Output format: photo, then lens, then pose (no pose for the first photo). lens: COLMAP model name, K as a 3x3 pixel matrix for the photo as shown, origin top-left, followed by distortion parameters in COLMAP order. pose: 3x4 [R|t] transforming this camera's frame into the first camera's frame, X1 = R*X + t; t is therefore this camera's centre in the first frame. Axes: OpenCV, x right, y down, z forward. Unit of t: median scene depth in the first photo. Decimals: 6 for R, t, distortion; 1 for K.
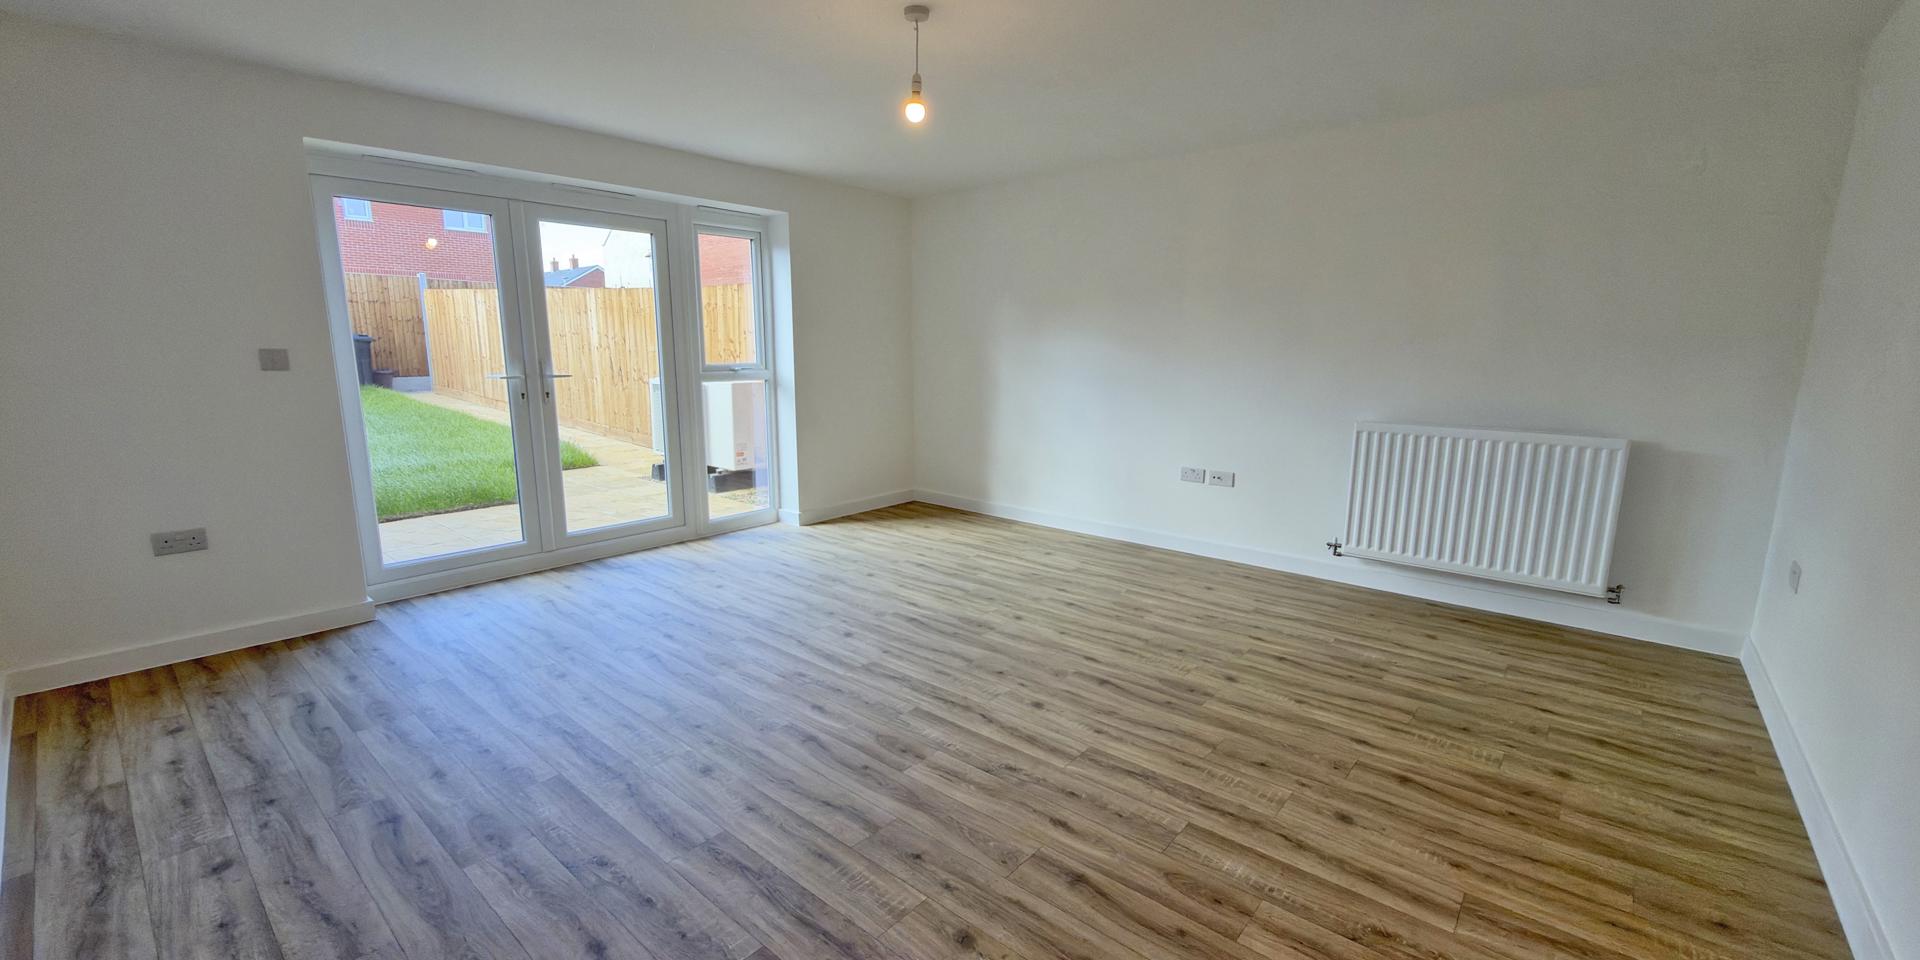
lens RADIAL K [[771.1, 0, 955.3], [0, 771.1, 513.9], [0, 0, 1]] dist [-0.000915, -0.000085]
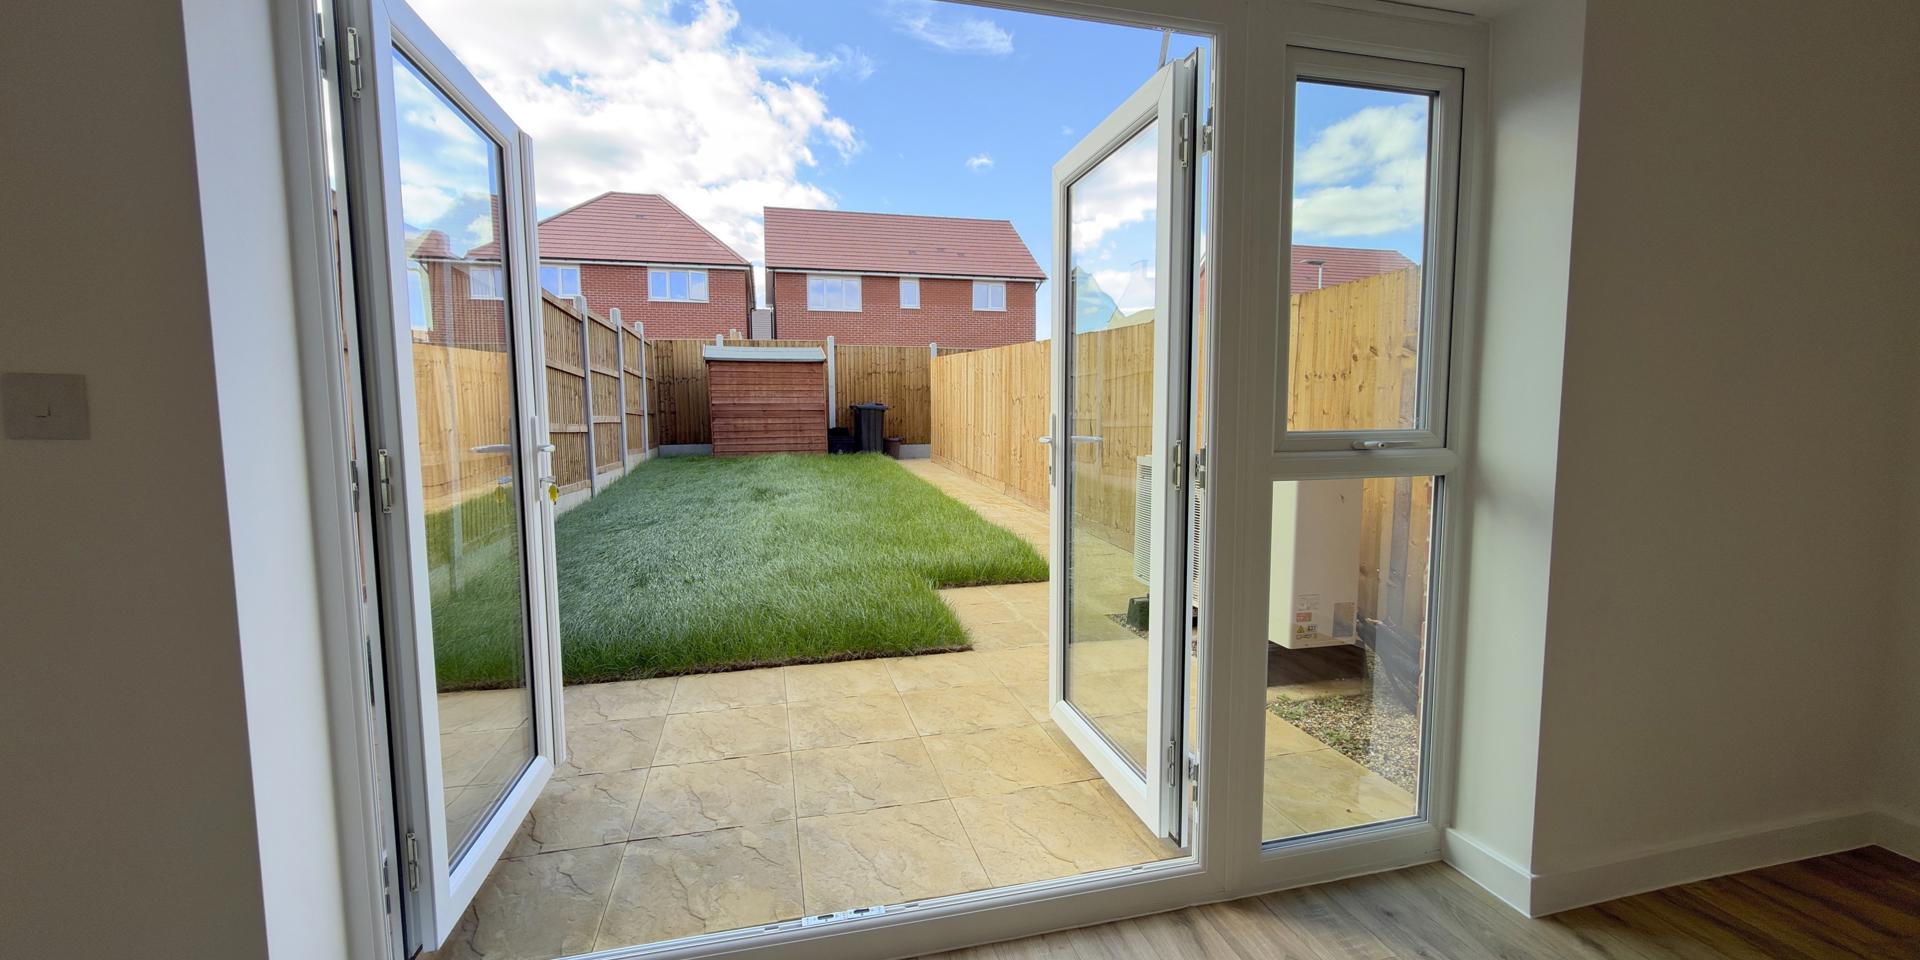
lens RADIAL K [[727.9, 0, 960.0], [0, 727.9, 480.0], [0, 0, 1]] dist [0.000278, 0.000009]
pose [[0.813812, 0.035925, -0.580017, -0.161161], [-0.107029, 0.990279, -0.088835, -0.082100], [0.571188, 0.134374, 0.809746, 0.416143]]
